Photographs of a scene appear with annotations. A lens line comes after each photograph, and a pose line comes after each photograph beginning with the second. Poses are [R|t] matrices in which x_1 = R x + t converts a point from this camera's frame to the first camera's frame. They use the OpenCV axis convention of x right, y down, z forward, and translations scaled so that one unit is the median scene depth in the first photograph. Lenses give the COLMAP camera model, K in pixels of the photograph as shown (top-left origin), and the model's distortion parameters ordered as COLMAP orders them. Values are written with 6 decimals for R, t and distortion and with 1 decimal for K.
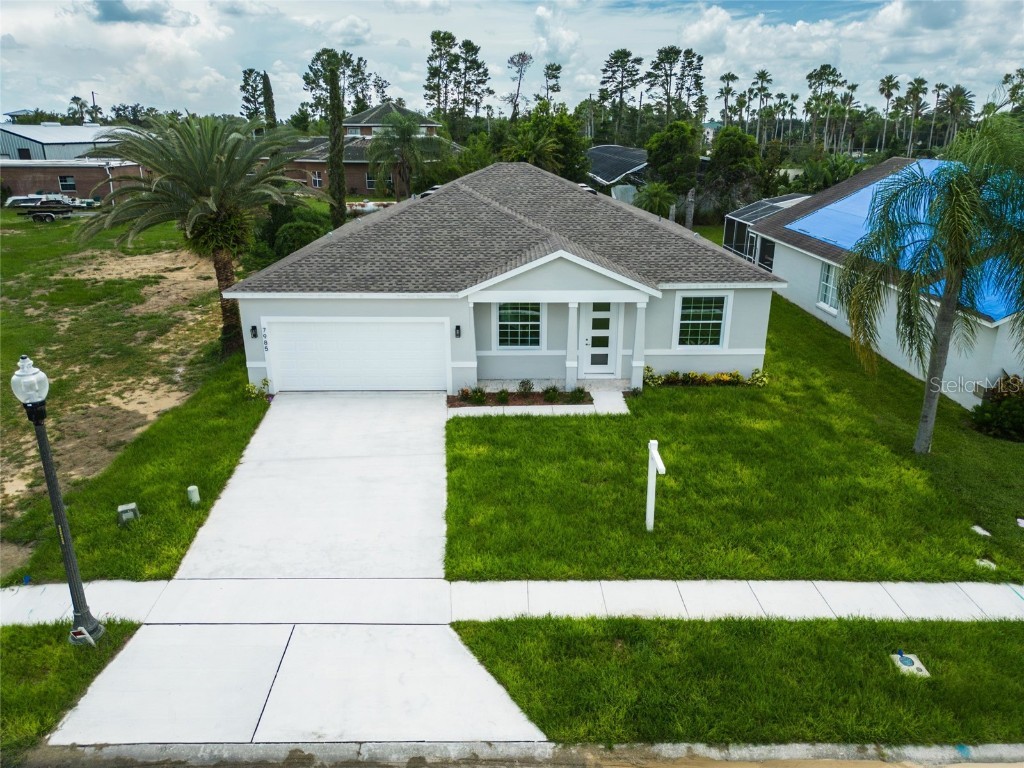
lens RADIAL K [[716.7, 0, 513.3], [0, 716.7, 383.6], [0, 0, 1]] dist [0.080654, -0.080402]
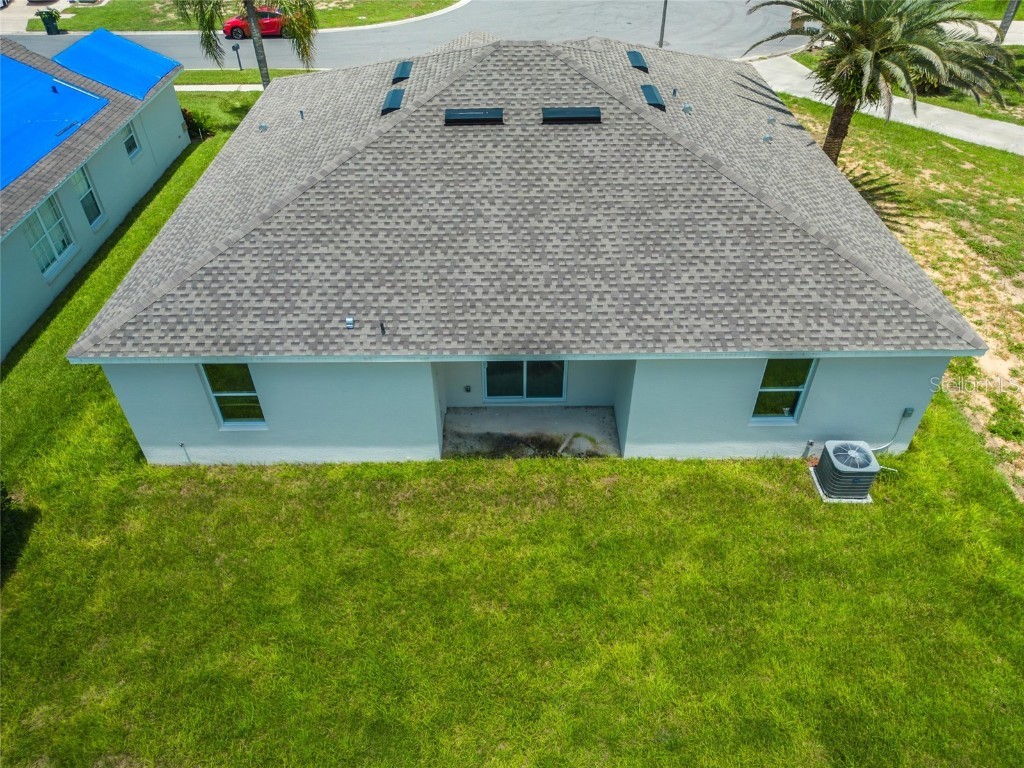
lens RADIAL K [[716.7, 0, 513.3], [0, 716.7, 383.6], [0, 0, 1]] dist [0.080654, -0.080402]
pose [[-0.999948, 0.009767, 0.002894, 0.004859], [0.007461, 0.508831, 0.860834, -0.872561], [0.006935, 0.860811, -0.508877, 1.985637]]
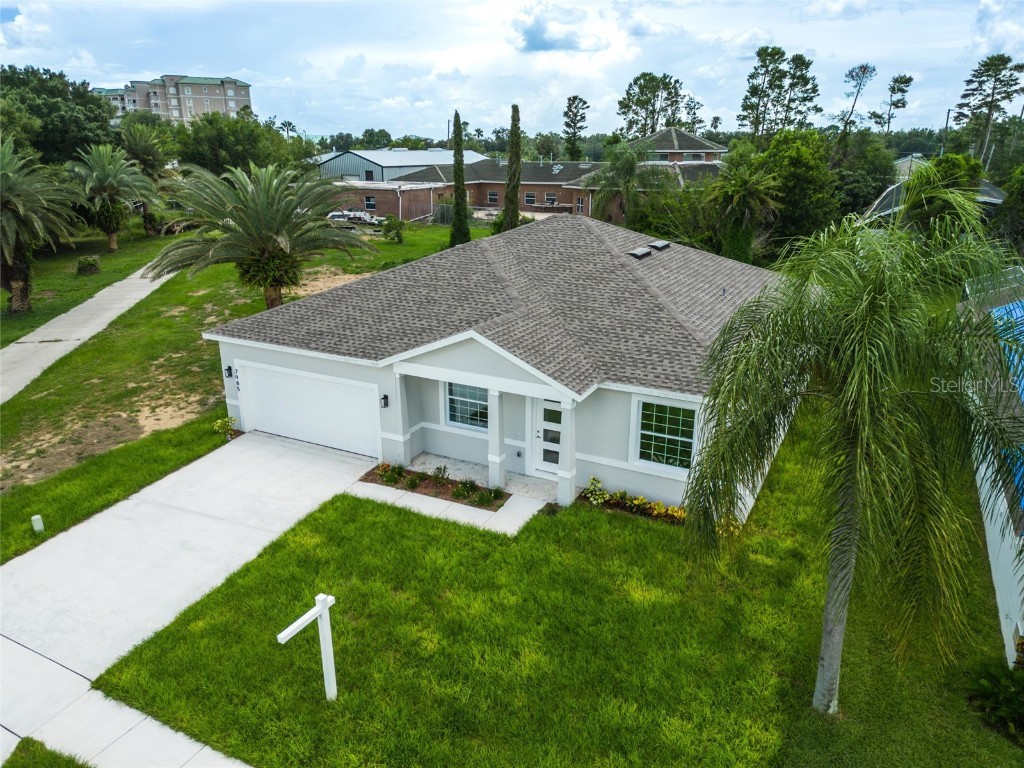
lens RADIAL K [[719.3, 0, 512.9], [0, 719.3, 384.4], [0, 0, 1]] dist [0.071132, -0.067090]
pose [[0.883052, 0.148616, -0.445121, 0.468903], [-0.156744, 0.987462, 0.018737, -0.134287], [0.442324, 0.053224, 0.895274, 0.229406]]
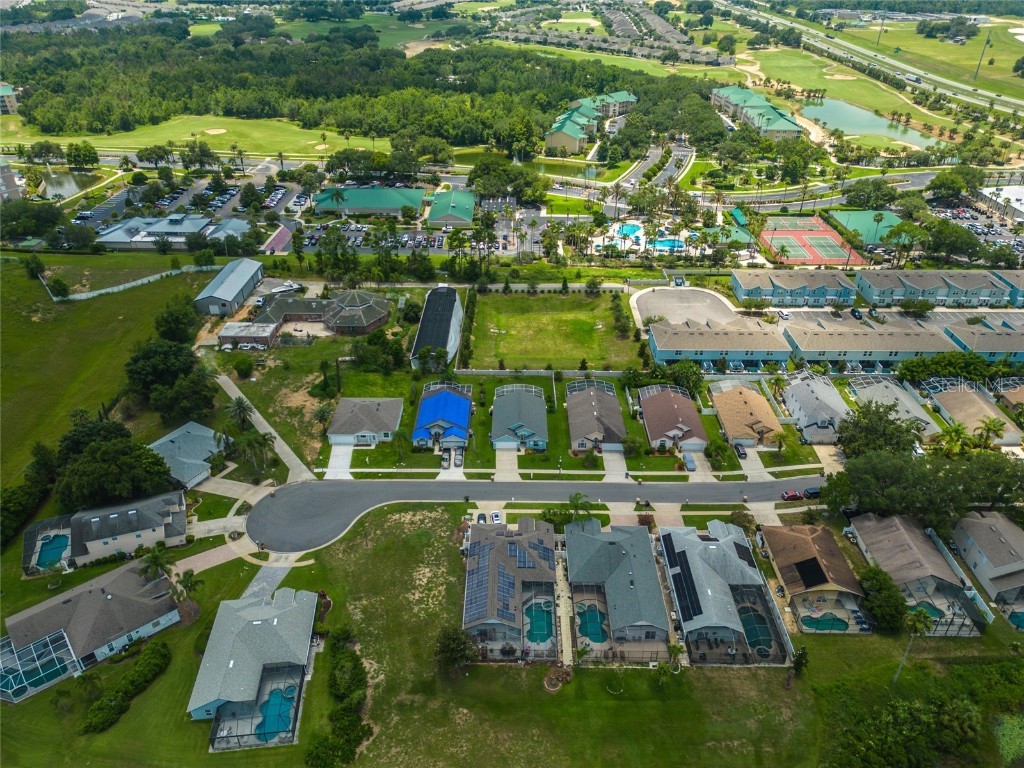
lens RADIAL K [[716.7, 0, 513.3], [0, 716.7, 383.6], [0, 0, 1]] dist [0.080654, -0.080402]
pose [[0.999935, 0.011168, -0.002472, 1.723265], [-0.010383, 0.976916, 0.213374, -2.413041], [0.004798, -0.213334, 0.976968, -6.790257]]
